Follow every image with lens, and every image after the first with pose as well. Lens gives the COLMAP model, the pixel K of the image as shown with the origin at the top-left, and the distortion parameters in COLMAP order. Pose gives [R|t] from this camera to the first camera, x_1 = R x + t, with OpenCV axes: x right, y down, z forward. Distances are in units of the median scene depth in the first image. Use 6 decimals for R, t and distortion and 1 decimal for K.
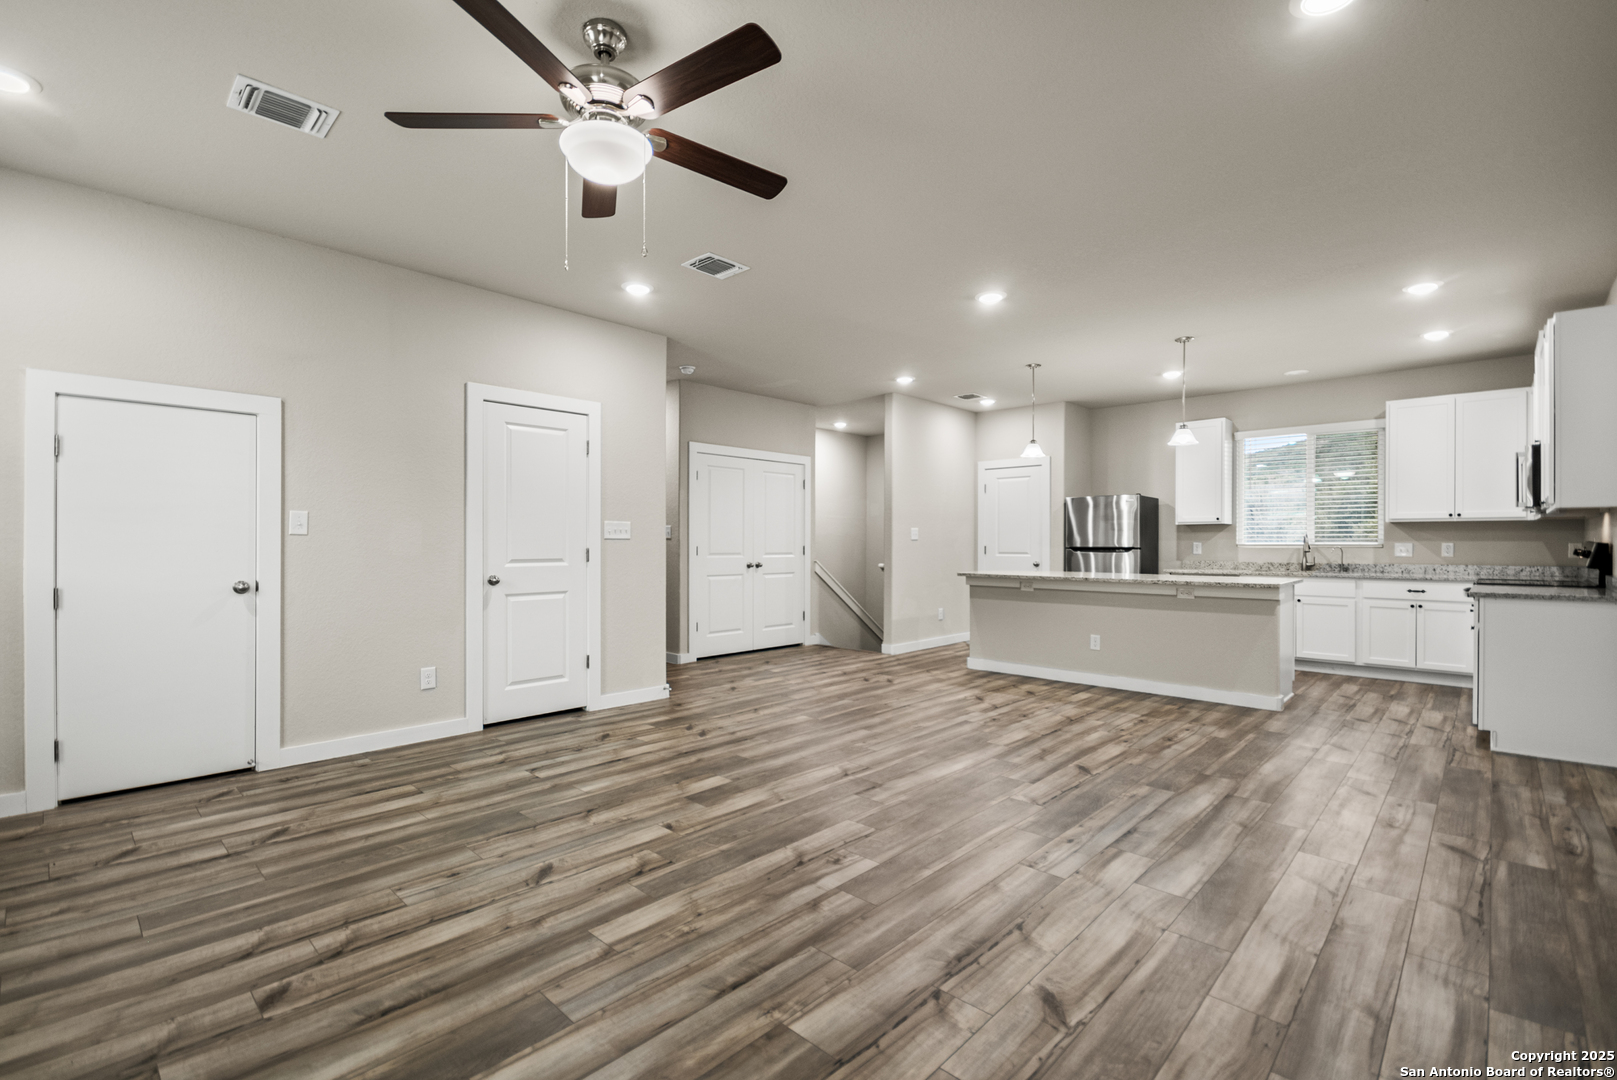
lens RADIAL K [[722.8, 0, 802.6], [0, 722.8, 542.0], [0, 0, 1]] dist [-0.003521, 0.001399]
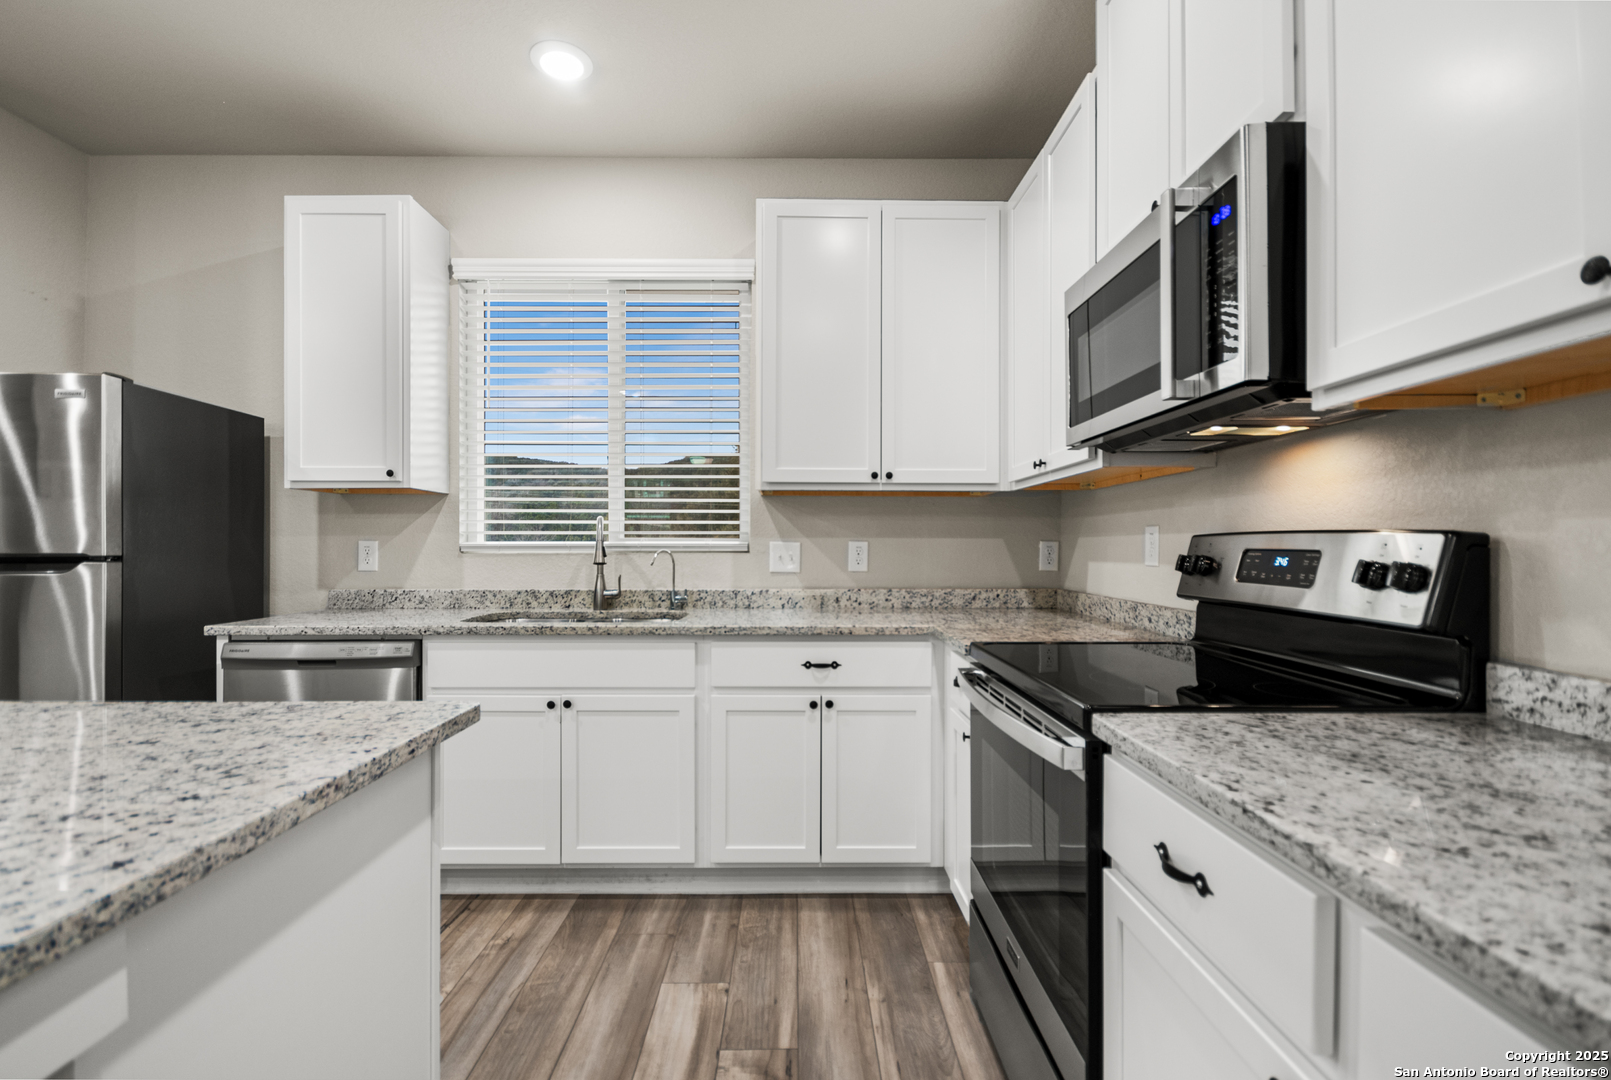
lens RADIAL K [[720.1, 0, 799.0], [0, 720.1, 541.9], [0, 0, 1]] dist [-0.003521, 0.001399]
pose [[0.718893, 0.005102, 0.695102, 0.544140], [0.000243, 0.999971, -0.007591, 0.005176], [-0.695120, 0.005626, 0.718872, 0.692385]]
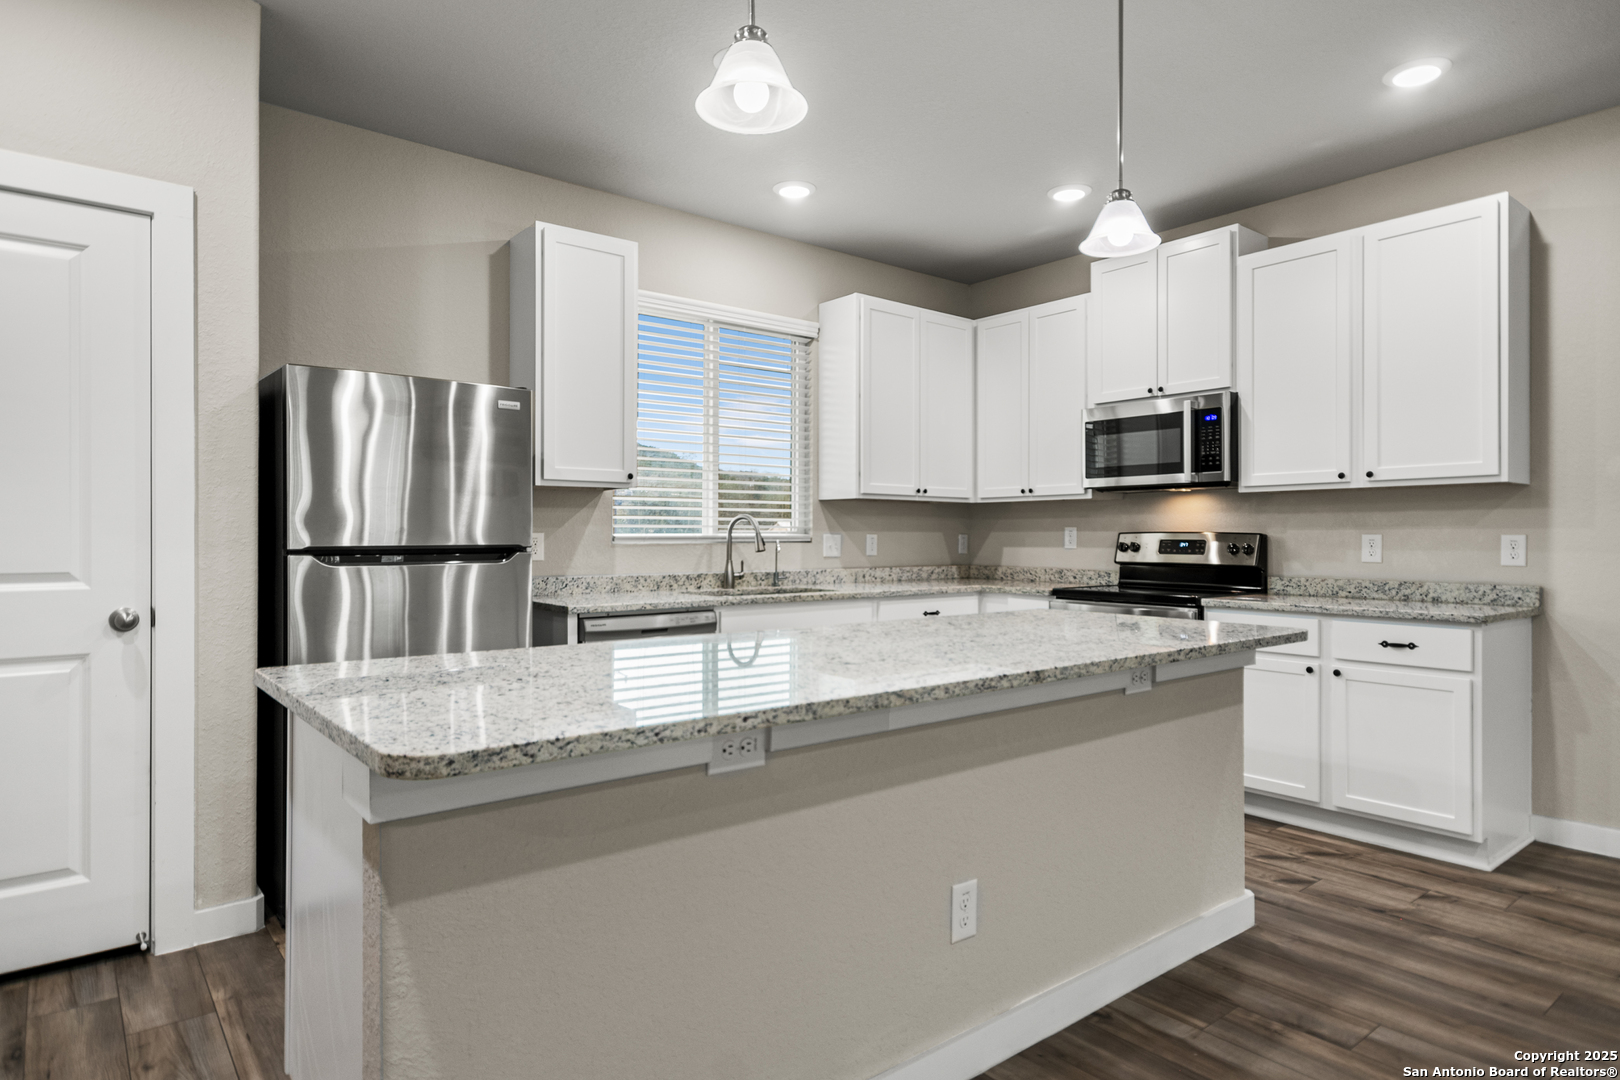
lens RADIAL K [[920.9, 0, 793.7], [0, 920.9, 535.7], [0, 0, 1]] dist [0.008039, 0.000298]
pose [[0.131699, 0.001308, 0.991289, 0.062763], [-0.000363, 0.999999, -0.001271, 0.003829], [-0.991290, -0.000193, 0.131699, 0.958180]]
